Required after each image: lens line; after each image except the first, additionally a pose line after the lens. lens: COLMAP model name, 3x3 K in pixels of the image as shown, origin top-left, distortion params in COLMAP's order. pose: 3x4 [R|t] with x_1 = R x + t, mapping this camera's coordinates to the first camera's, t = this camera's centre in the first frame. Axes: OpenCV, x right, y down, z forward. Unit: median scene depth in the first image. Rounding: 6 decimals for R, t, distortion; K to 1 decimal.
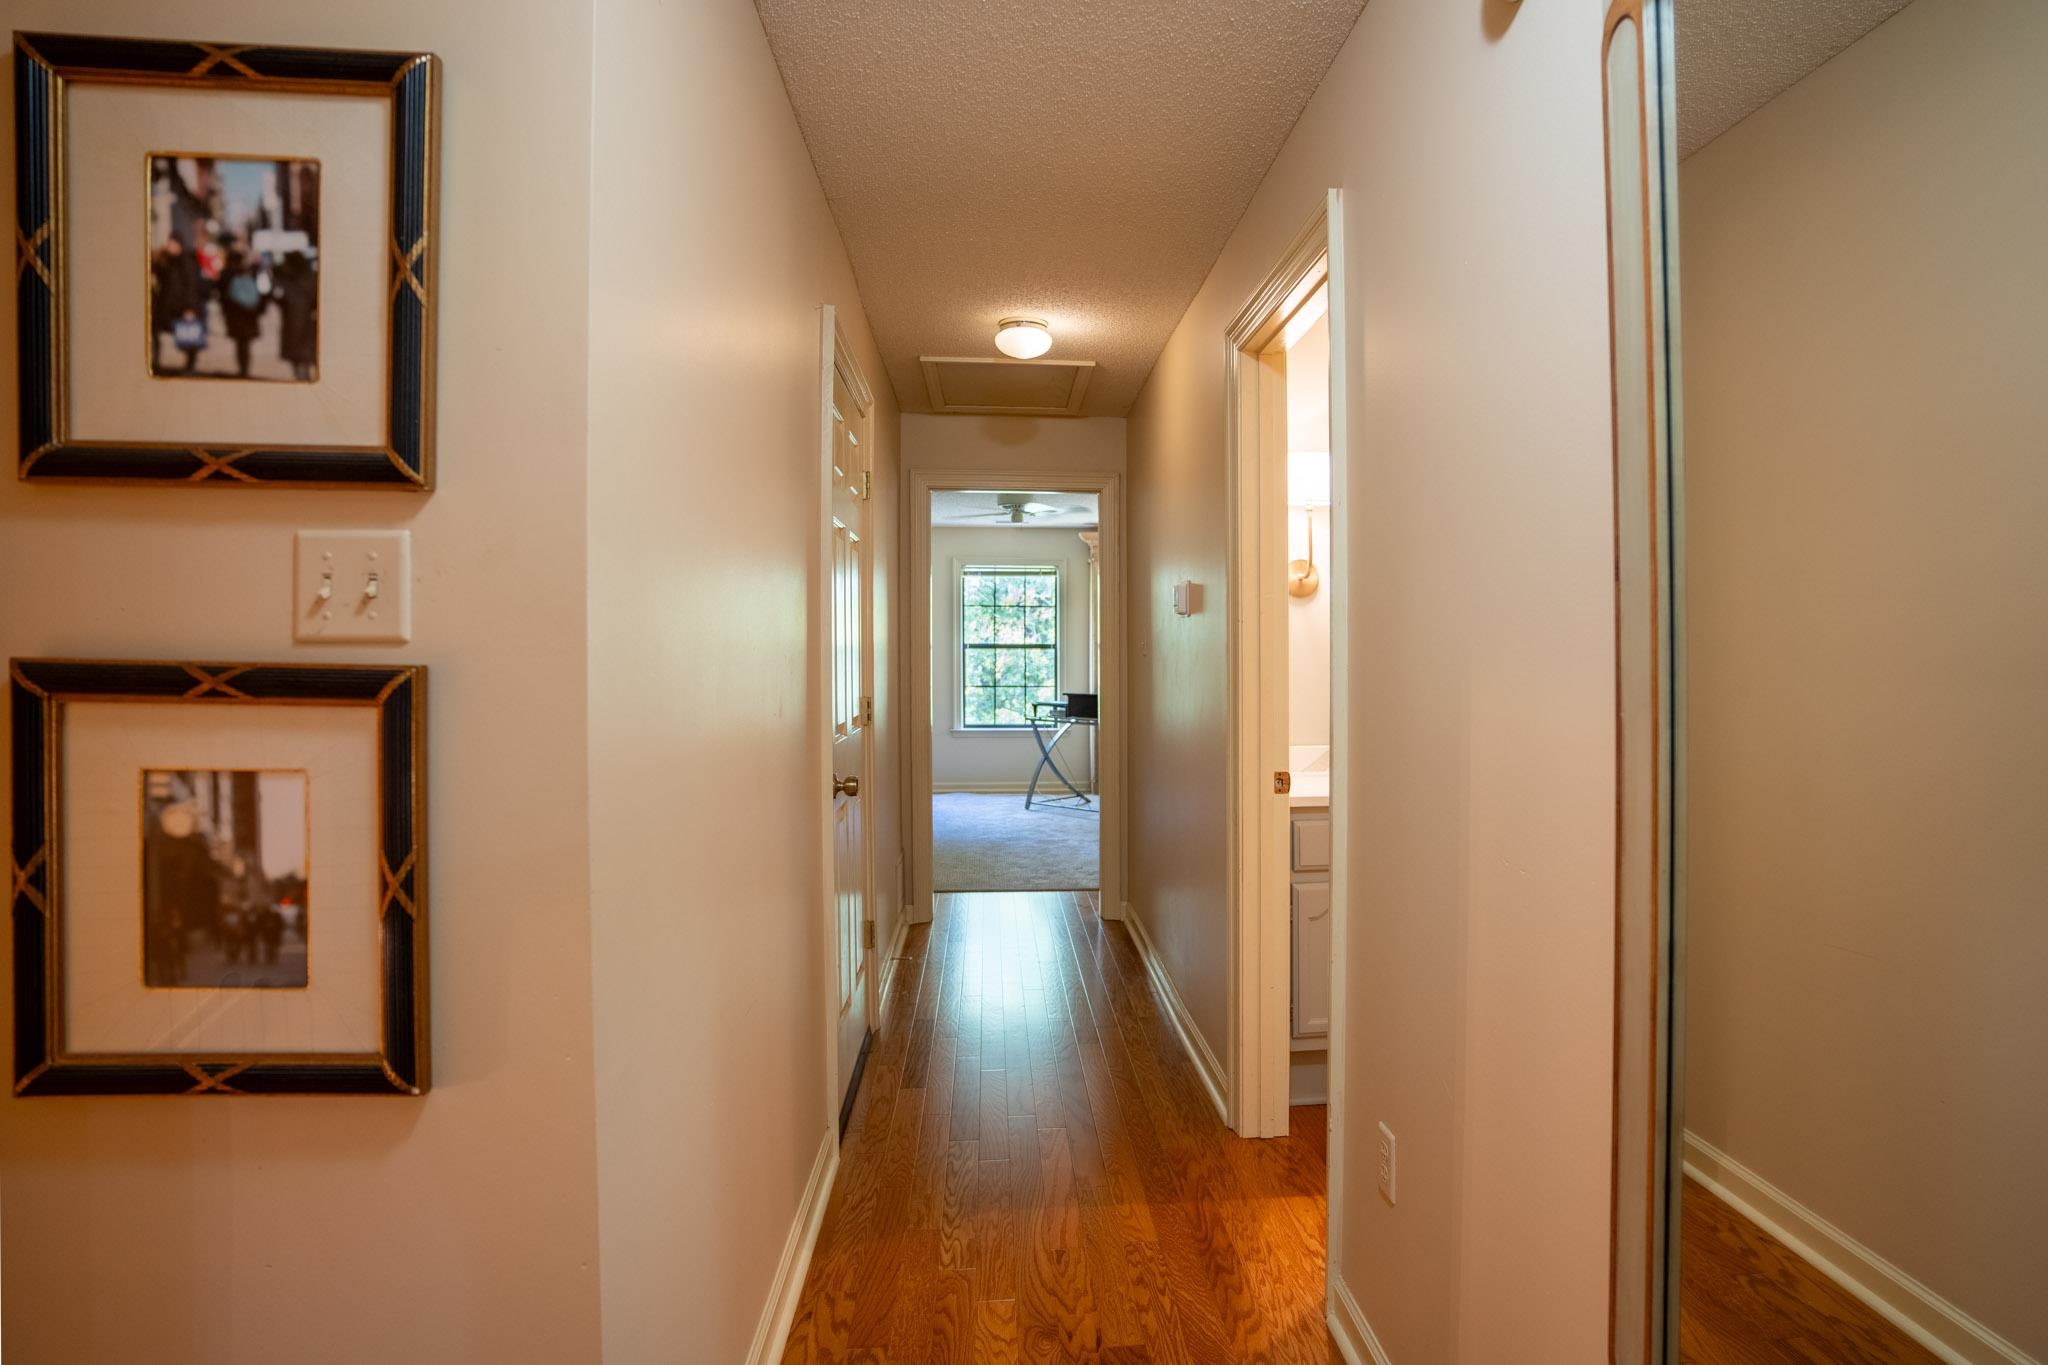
lens RADIAL K [[977.7, 0, 1028.4], [0, 977.7, 667.2], [0, 0, 1]] dist [-0.000162, -0.000001]
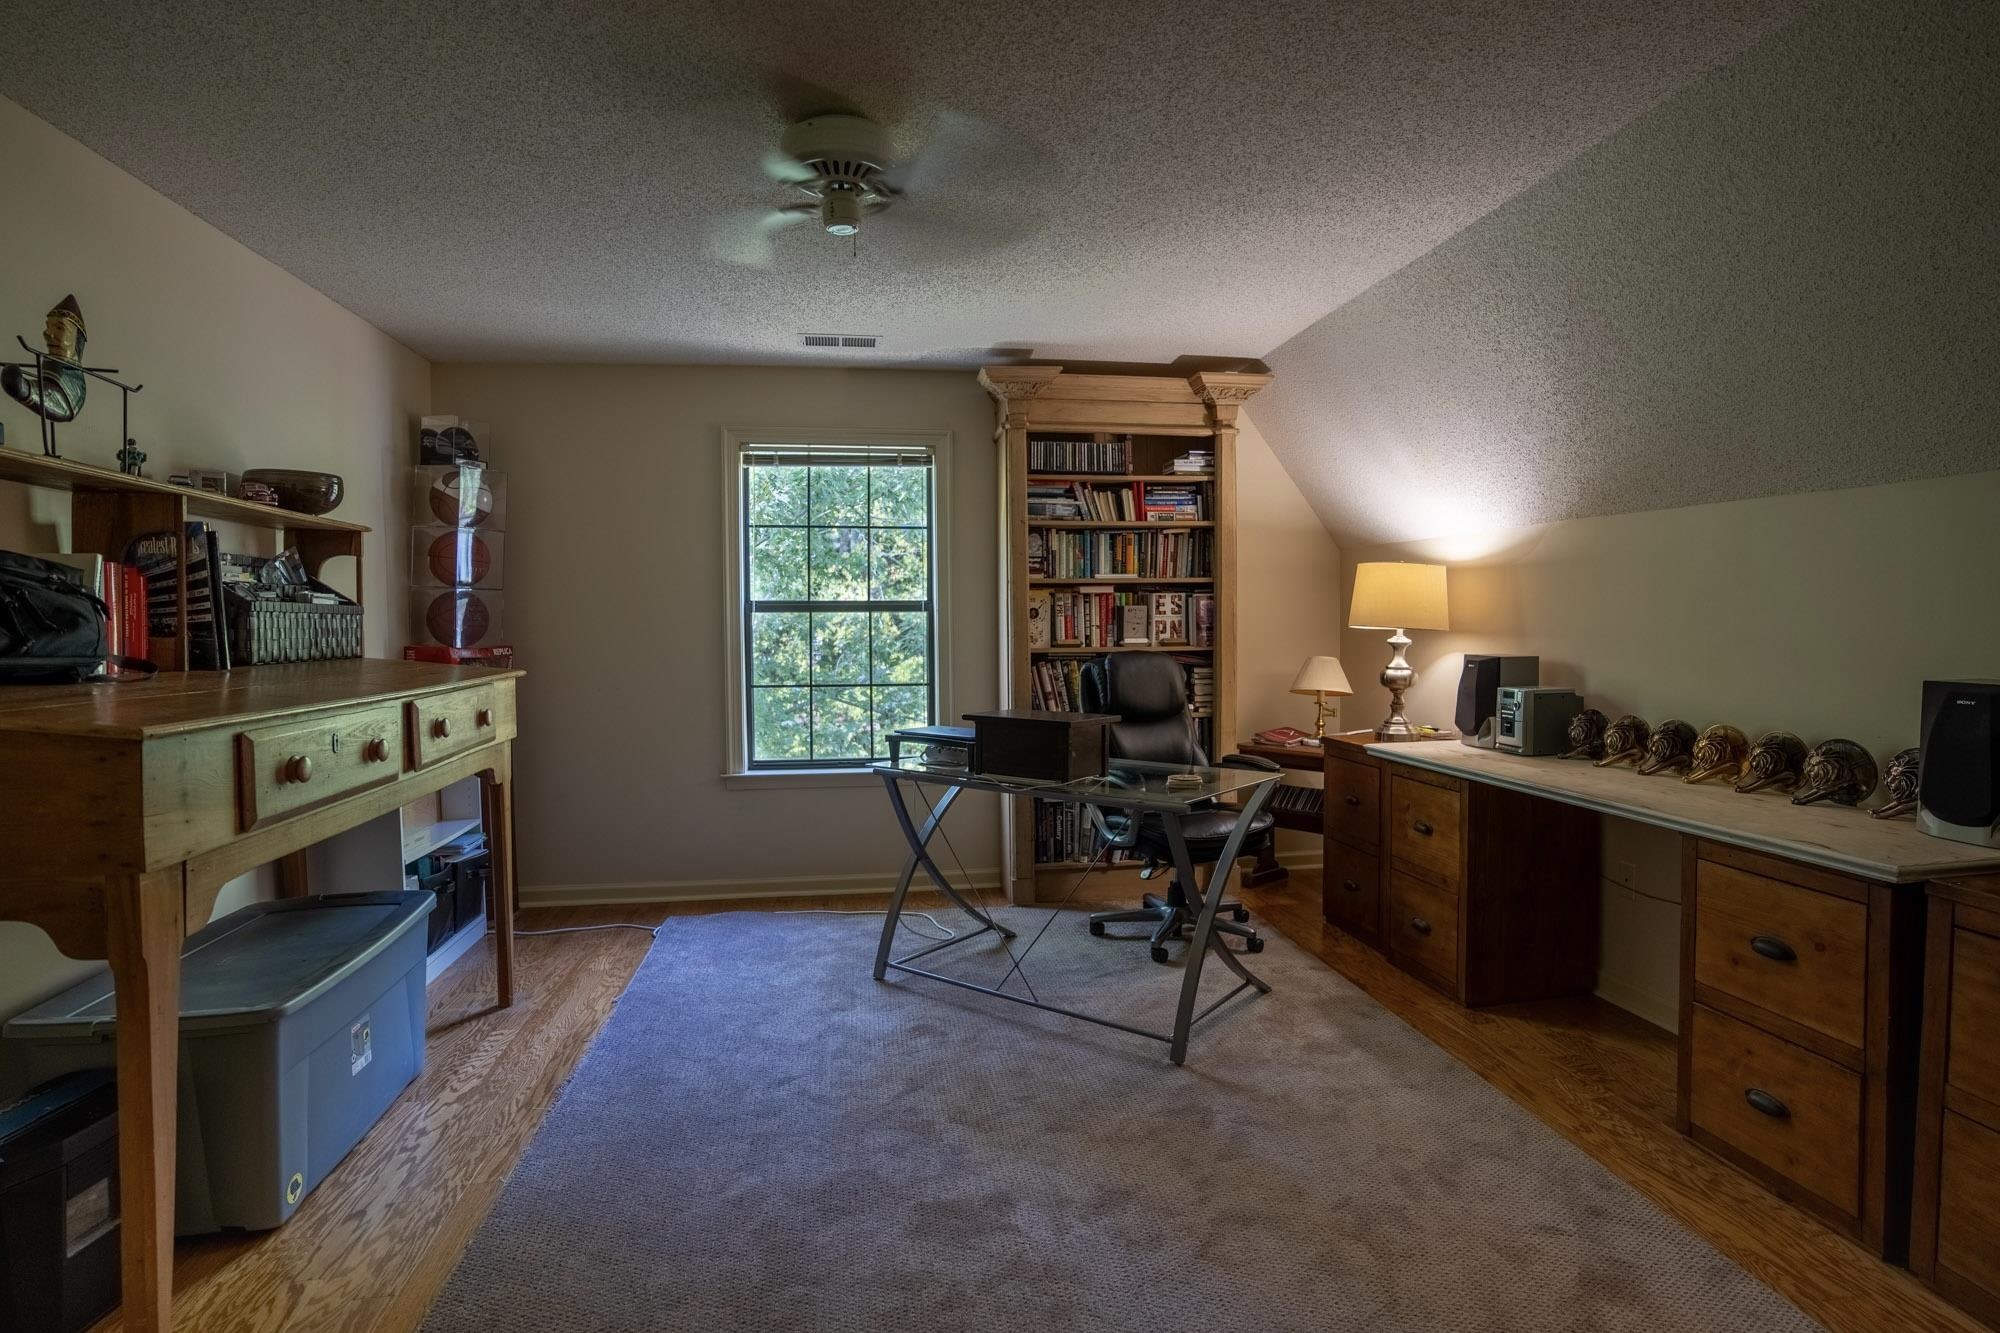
lens RADIAL K [[1025.0, 0, 993.8], [0, 1025.0, 659.1], [0, 0, 1]] dist [-0.078467, 0.035651]
pose [[0.993456, -0.013962, 0.113357, 0.000002], [0.011041, 0.999592, 0.026350, -0.007042], [-0.113678, -0.024926, 0.993205, 0.468688]]
